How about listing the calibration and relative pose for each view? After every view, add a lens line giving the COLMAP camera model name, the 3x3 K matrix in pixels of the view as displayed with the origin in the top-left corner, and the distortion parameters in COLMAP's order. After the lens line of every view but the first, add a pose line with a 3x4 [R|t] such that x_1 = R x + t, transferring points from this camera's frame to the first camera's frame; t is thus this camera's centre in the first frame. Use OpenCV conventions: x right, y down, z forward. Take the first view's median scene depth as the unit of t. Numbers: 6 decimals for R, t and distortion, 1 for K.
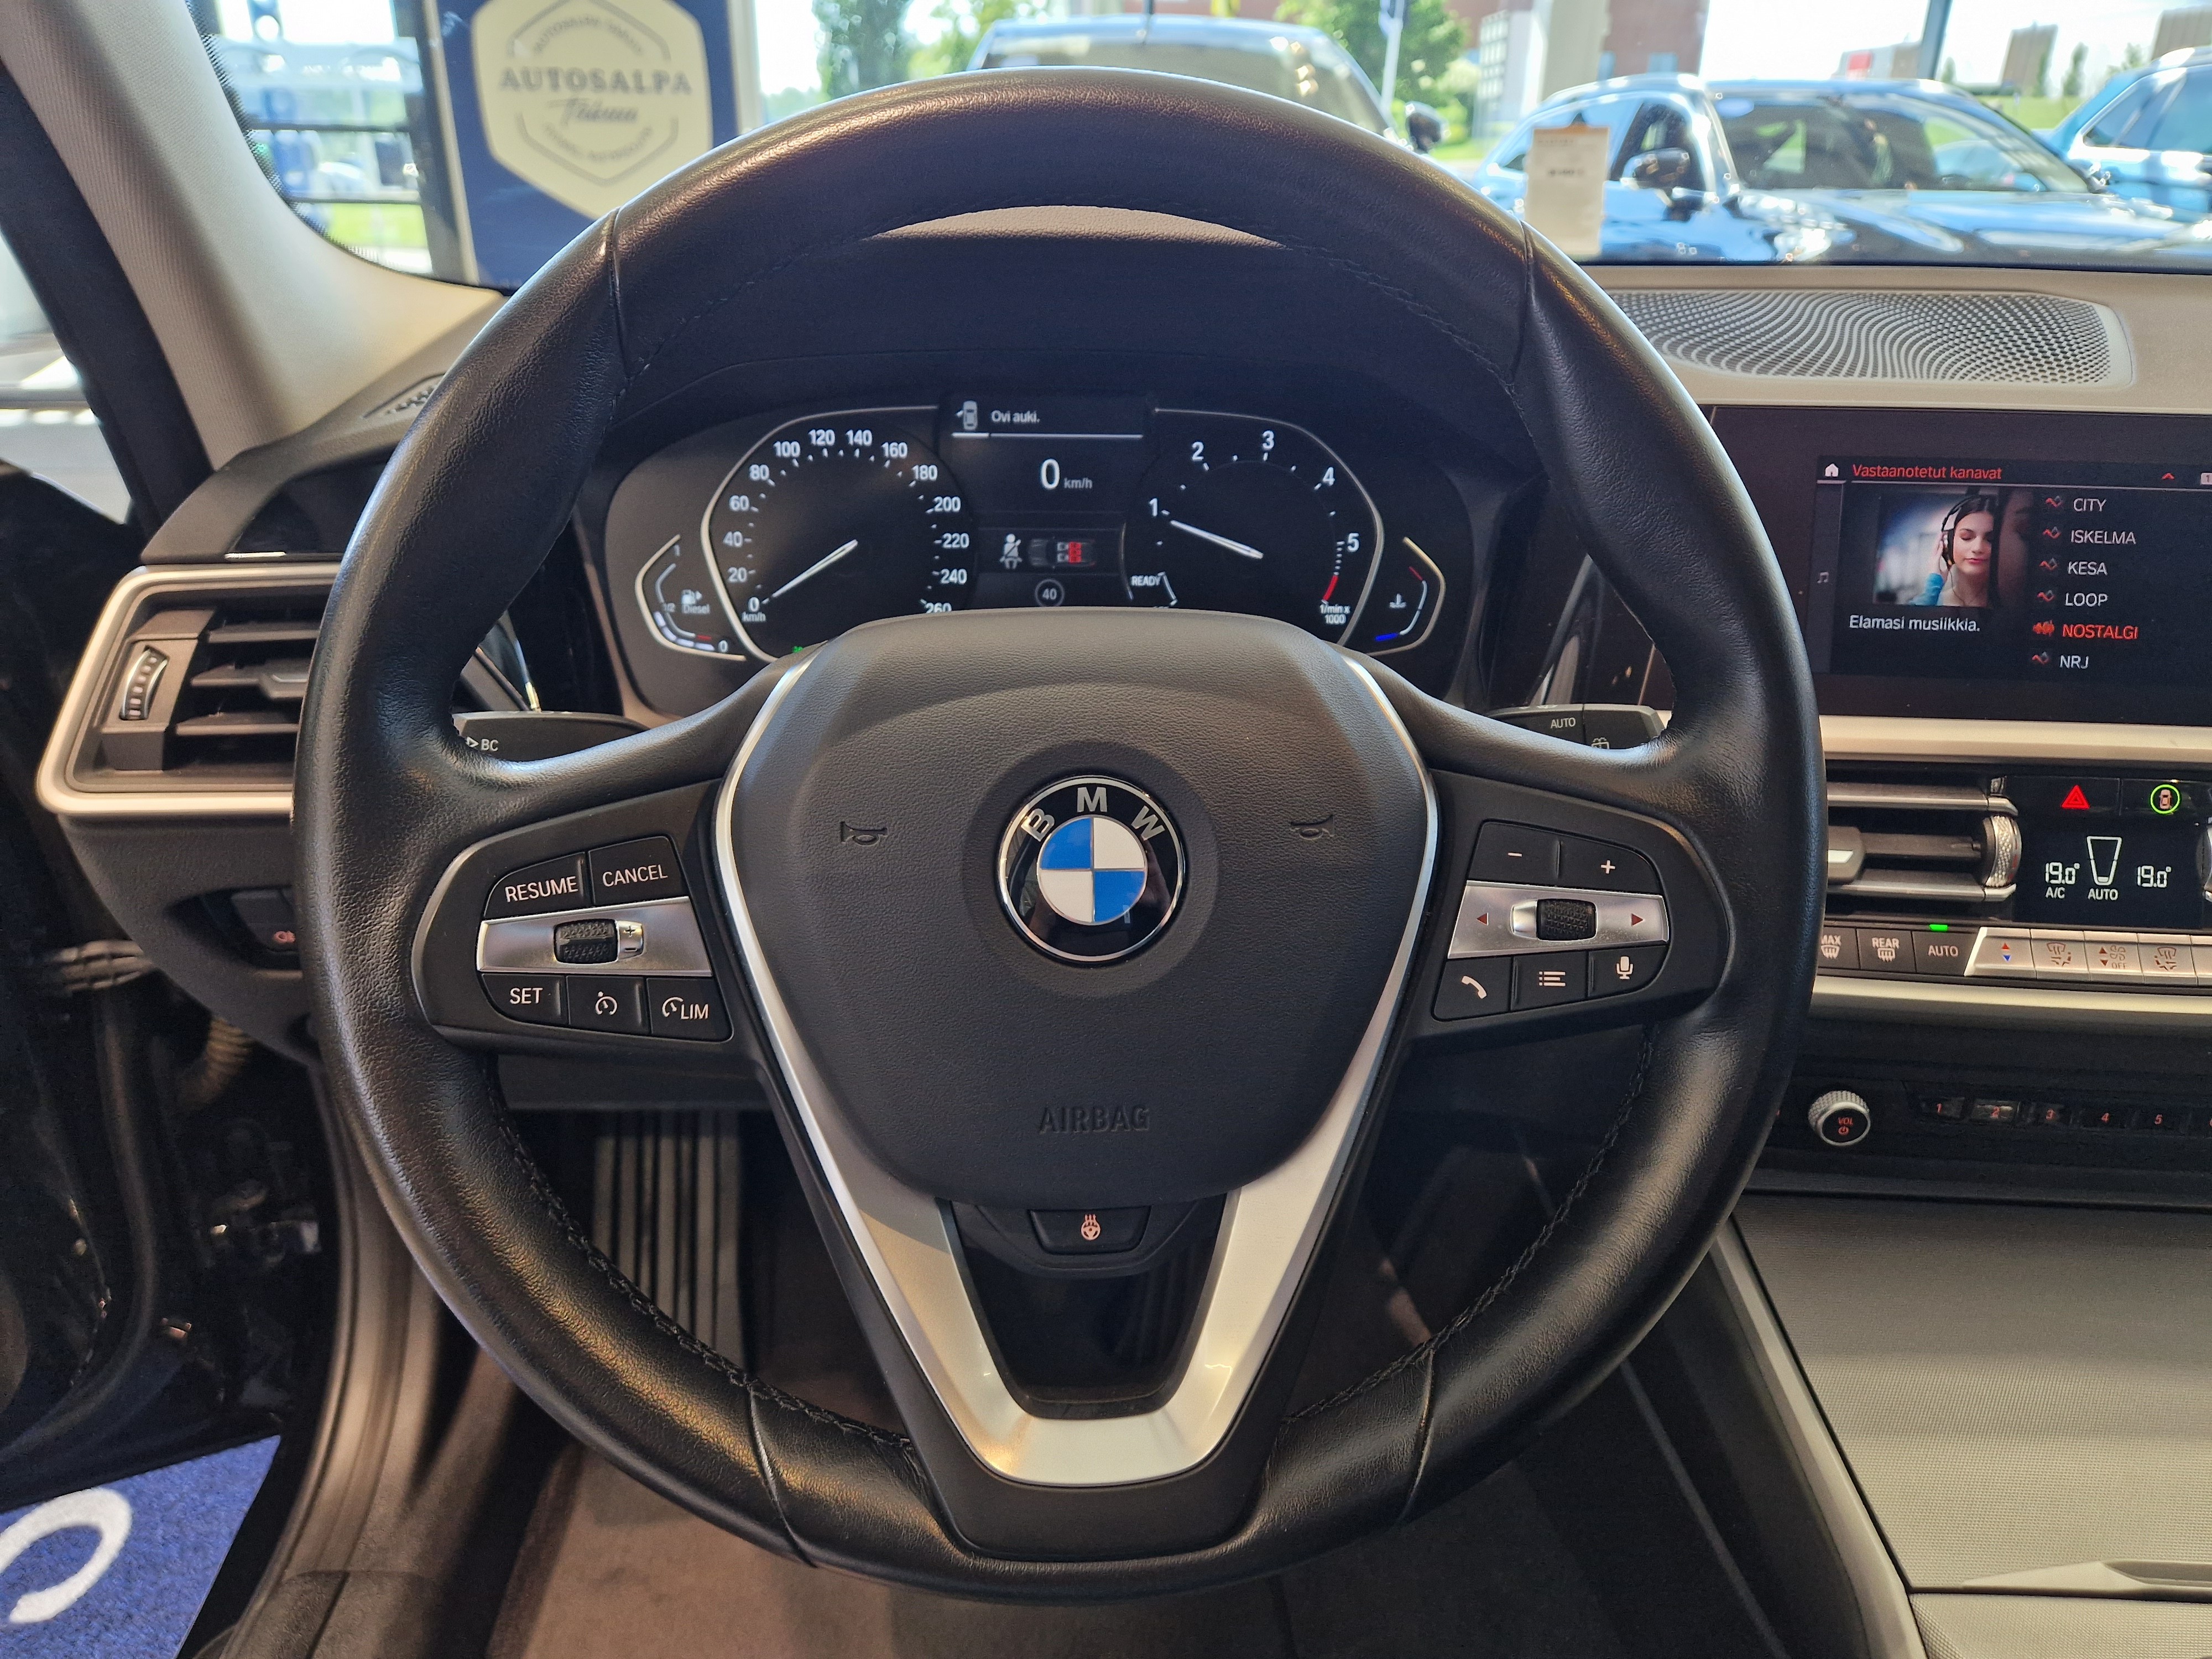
lens RADIAL K [[1466.5, 0, 1105.0], [0, 1466.5, 846.6], [0, 0, 1]] dist [0.053240, -0.050484]
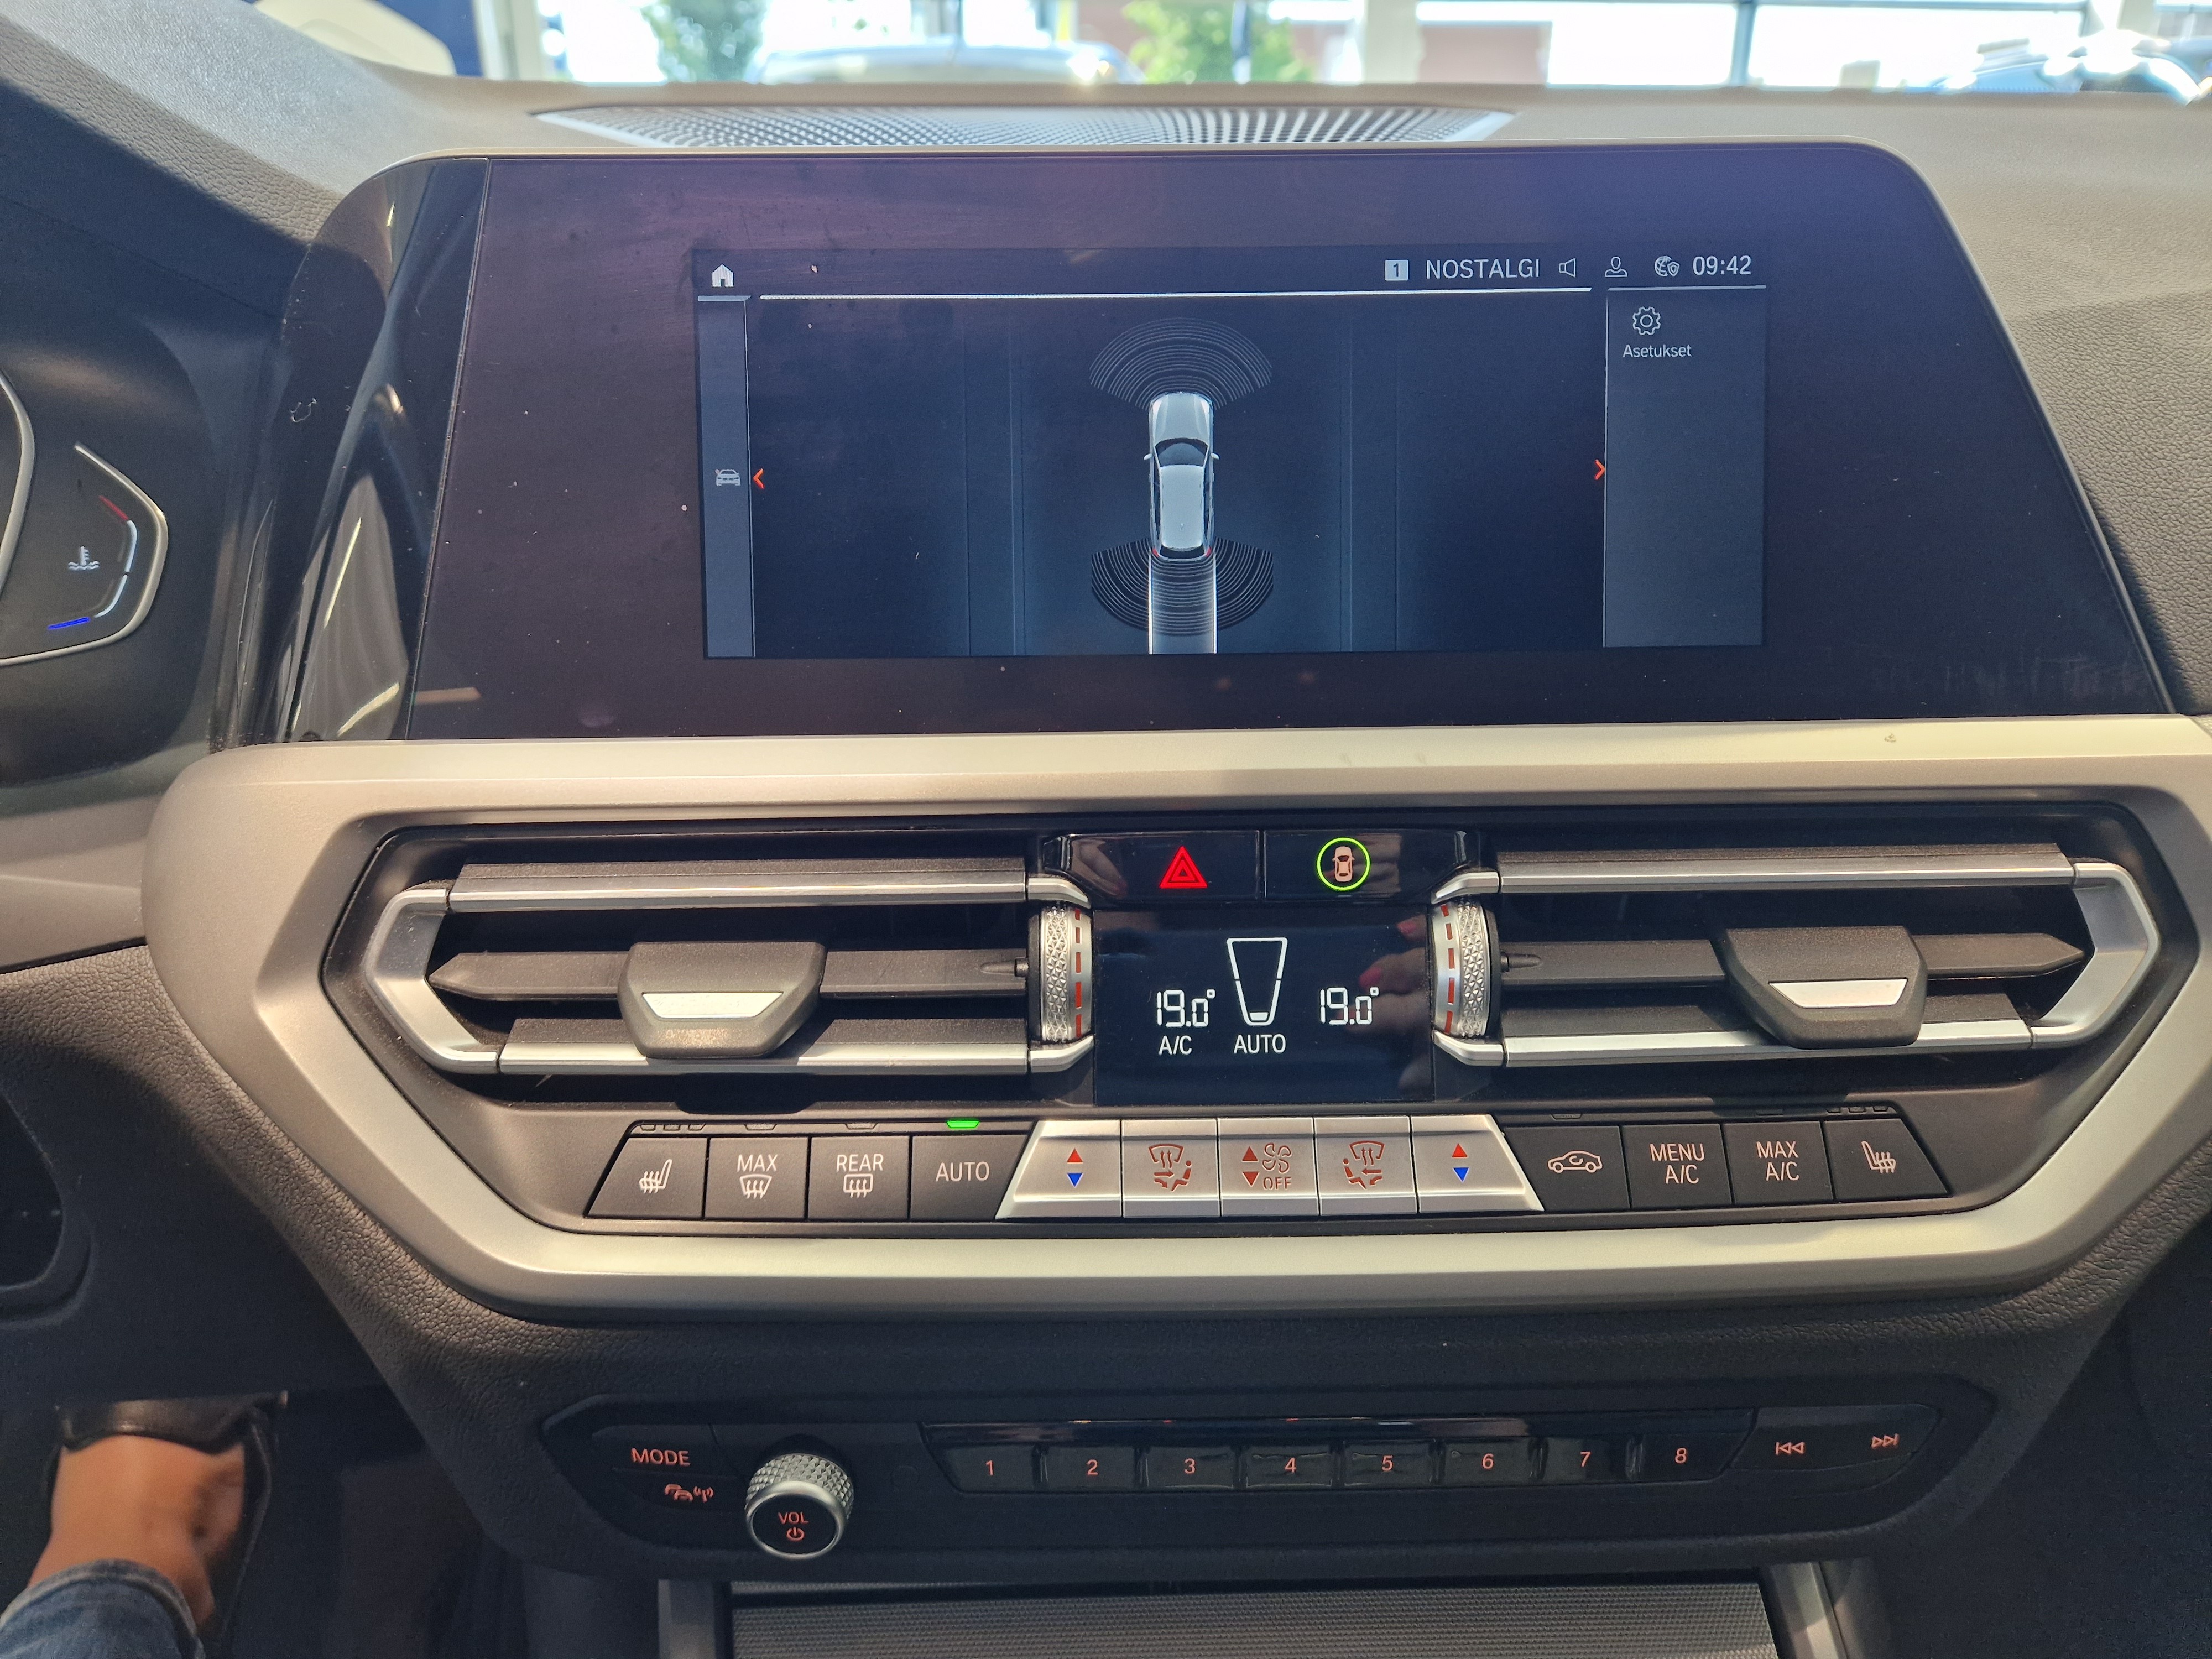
lens RADIAL K [[1466.5, 0, 1136.2], [0, 1466.5, 833.6], [0, 0, 1]] dist [0.053240, -0.050484]
pose [[0.996003, -0.050633, 0.073577, 0.592555], [0.053360, 0.997941, -0.035584, -0.027424], [-0.071624, 0.039367, 0.996655, 0.470272]]
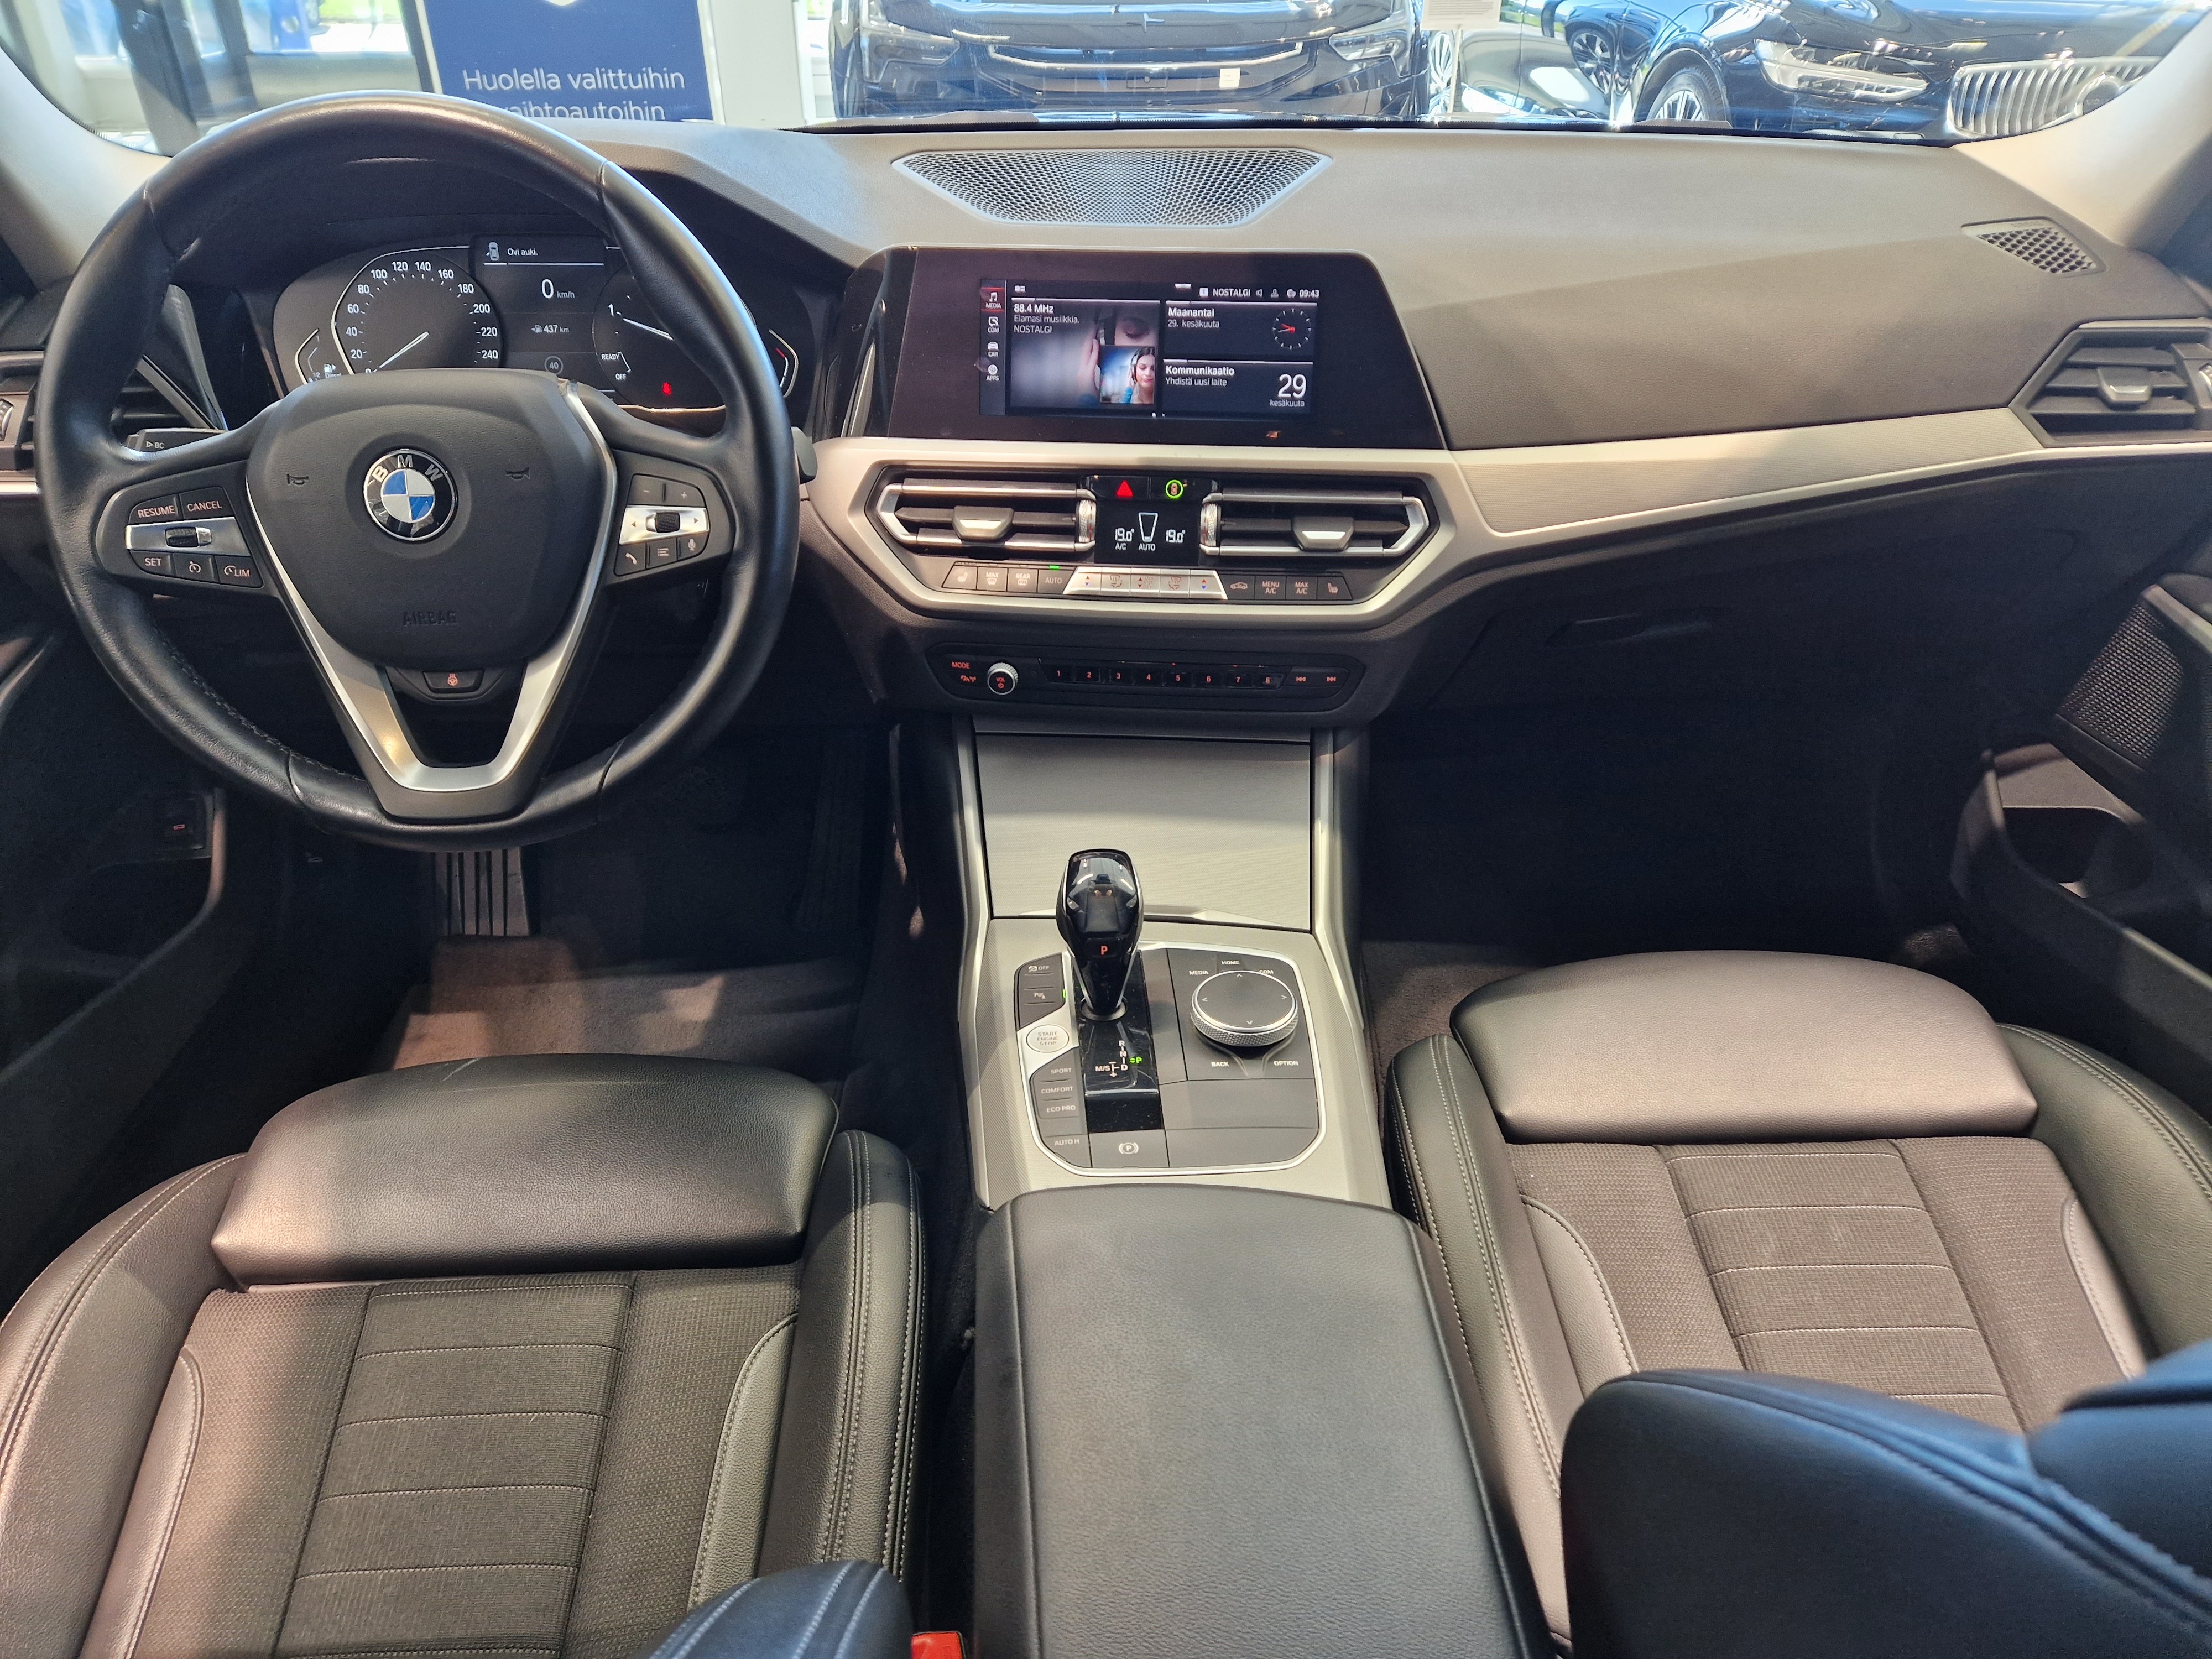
lens RADIAL K [[1466.5, 0, 1133.4], [0, 1466.5, 862.1], [0, 0, 1]] dist [0.053240, -0.050484]
pose [[0.999936, -0.003834, -0.010674, 0.673745], [0.005284, 0.990233, 0.139325, 0.156972], [0.010036, -0.139373, 0.990189, -0.746117]]
